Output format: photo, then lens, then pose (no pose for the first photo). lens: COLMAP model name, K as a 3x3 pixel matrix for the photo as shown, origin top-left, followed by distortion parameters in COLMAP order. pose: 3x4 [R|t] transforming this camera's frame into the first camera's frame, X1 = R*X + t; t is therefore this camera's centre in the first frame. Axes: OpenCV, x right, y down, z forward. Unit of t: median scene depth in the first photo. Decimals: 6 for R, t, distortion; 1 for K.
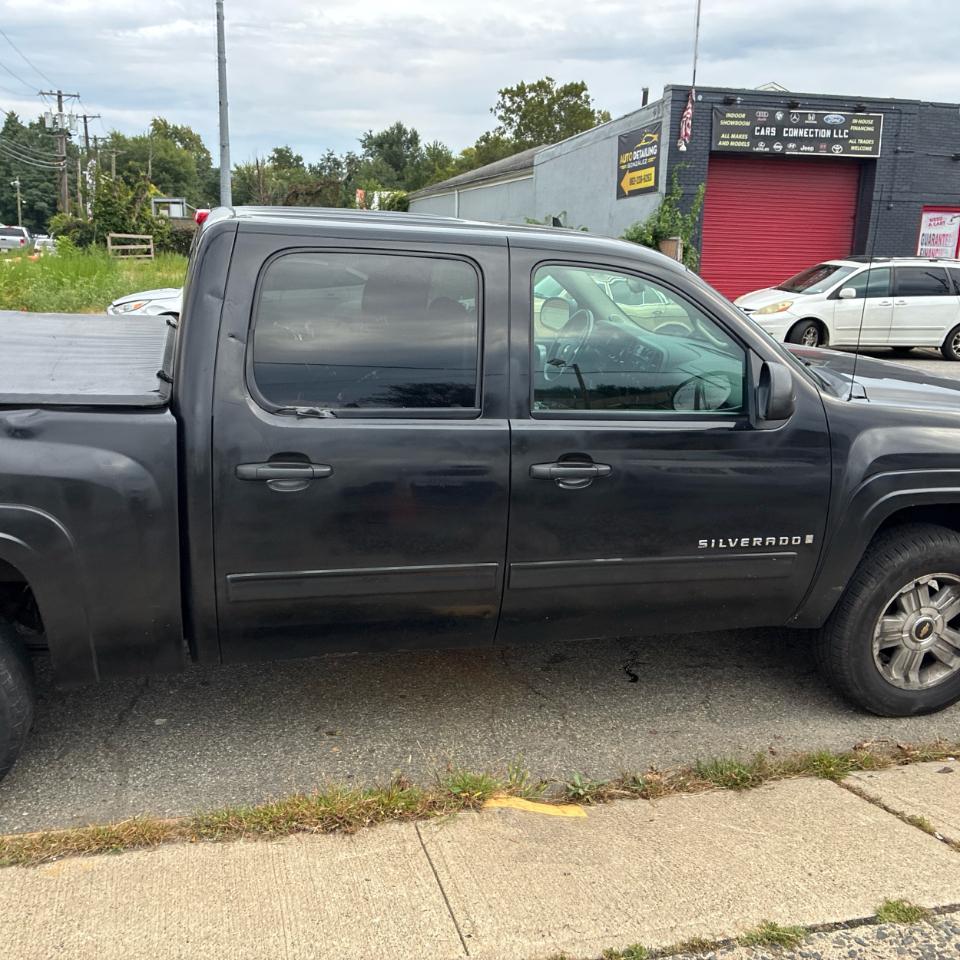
lens RADIAL K [[975.3, 0, 472.9], [0, 975.3, 477.8], [0, 0, 1]] dist [0.023848, 0.000000]
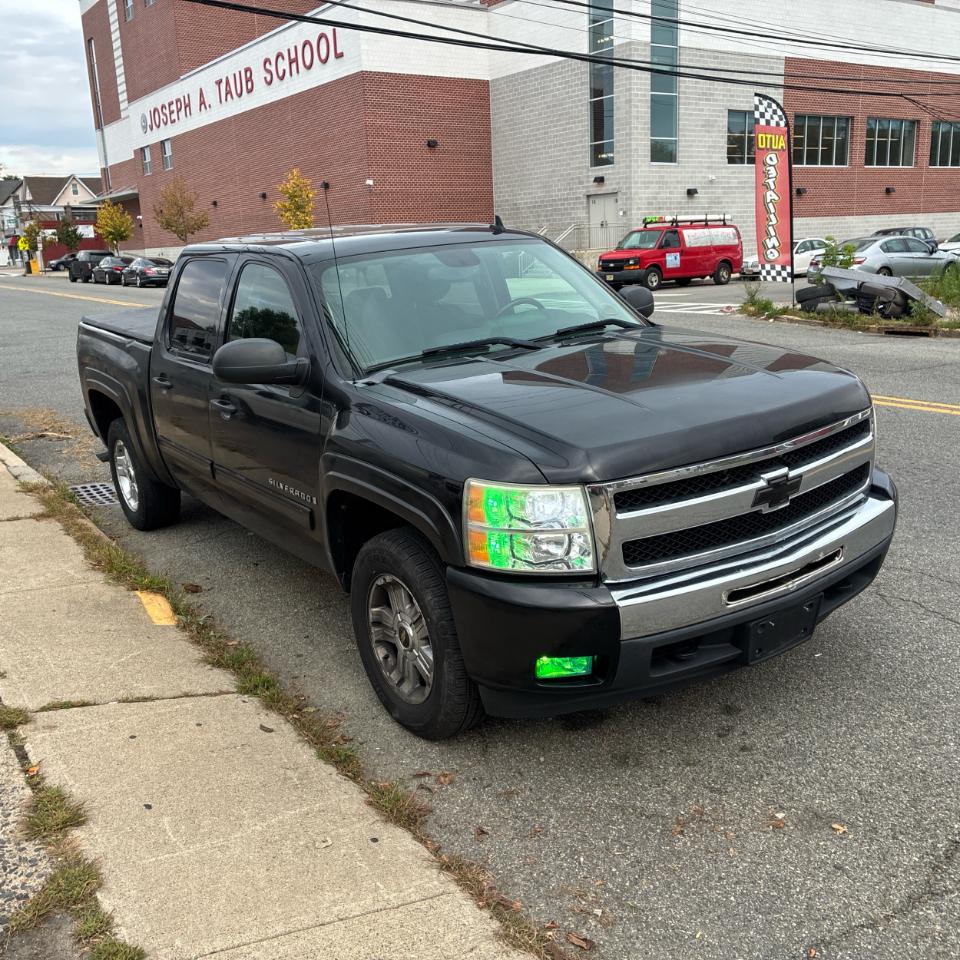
lens RADIAL K [[975.3, 0, 482.3], [0, 975.3, 459.1], [0, 0, 1]] dist [0.023848, 0.000000]
pose [[0.336182, 0.158366, -0.928387, 0.237554], [-0.169106, 0.979890, 0.105916, -0.022259], [0.926491, 0.121388, 0.356202, 0.127746]]
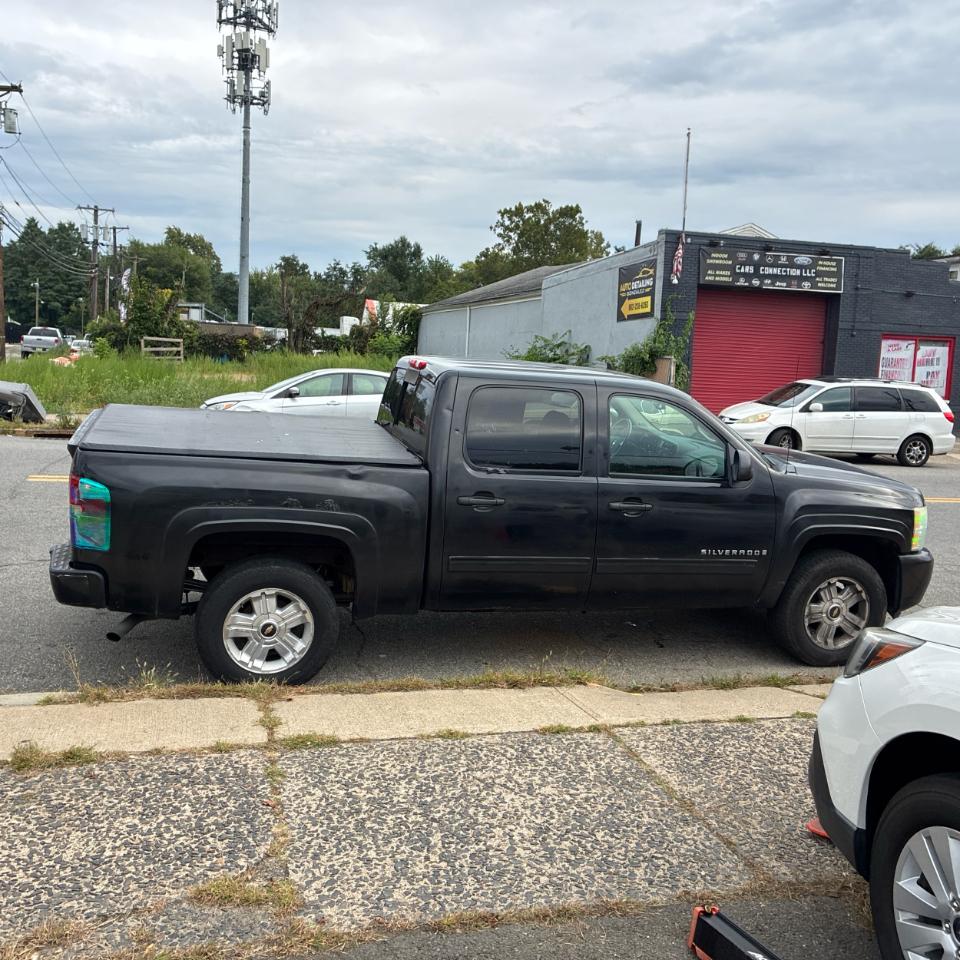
lens RADIAL K [[975.3, 0, 488.3], [0, 975.3, 451.4], [0, 0, 1]] dist [0.023848, 0.000000]
pose [[0.999502, 0.020351, 0.024130, -0.031585], [-0.017031, 0.991287, -0.130611, 0.019860], [-0.026578, 0.130135, 0.991140, -0.120532]]
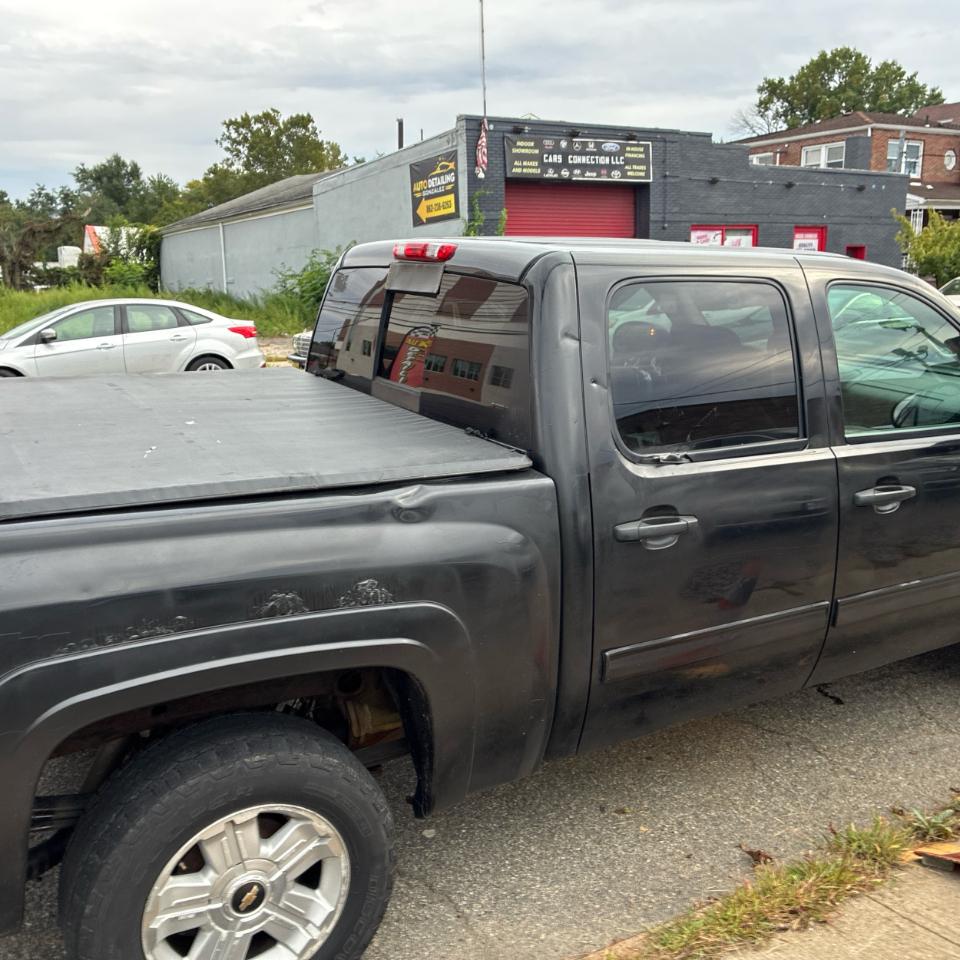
lens RADIAL K [[975.3, 0, 473.2], [0, 975.3, 470.1], [0, 0, 1]] dist [0.023848, 0.000000]
pose [[0.962893, -0.093526, 0.253161, -0.080069], [0.102357, 0.994506, -0.021908, -0.007735], [-0.249721, 0.047008, 0.967176, 0.024819]]
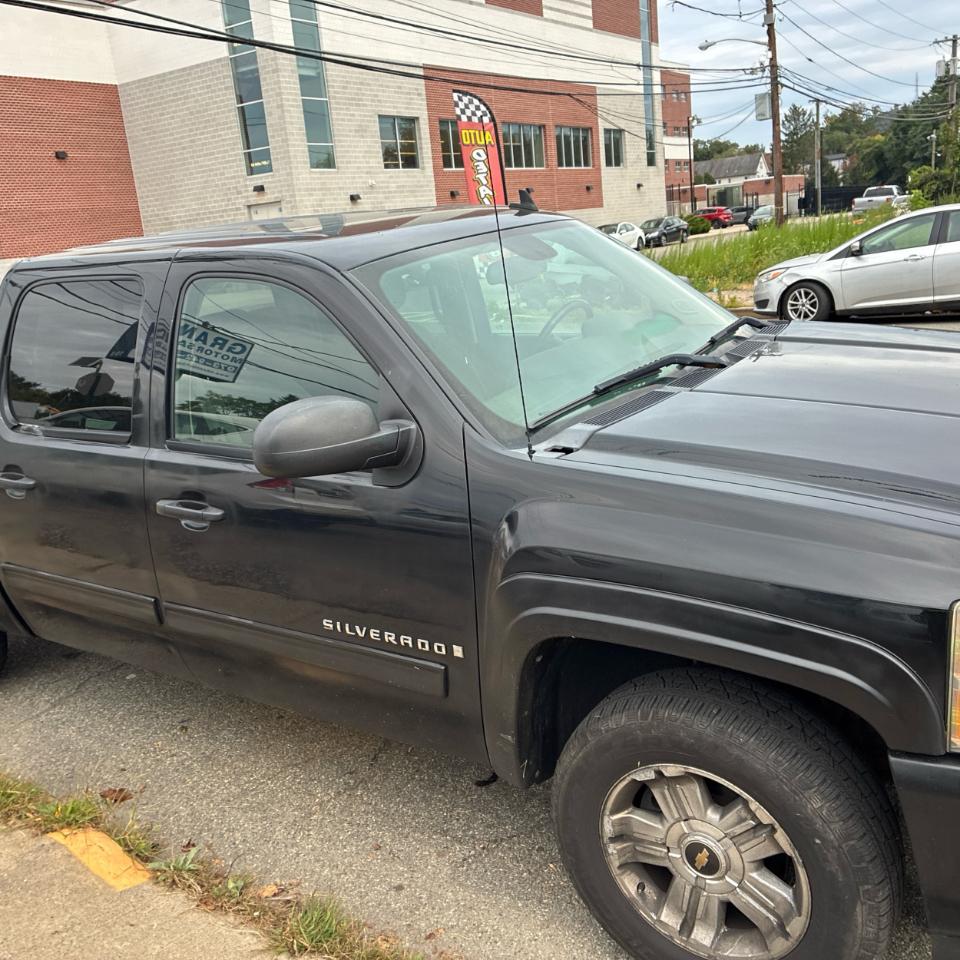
lens RADIAL K [[975.3, 0, 482.1], [0, 975.3, 462.7], [0, 0, 1]] dist [0.023848, 0.000000]
pose [[0.641742, 0.085899, -0.762095, 0.141908], [-0.062888, 0.996255, 0.059336, -0.018007], [0.764338, 0.009848, 0.644741, 0.094901]]
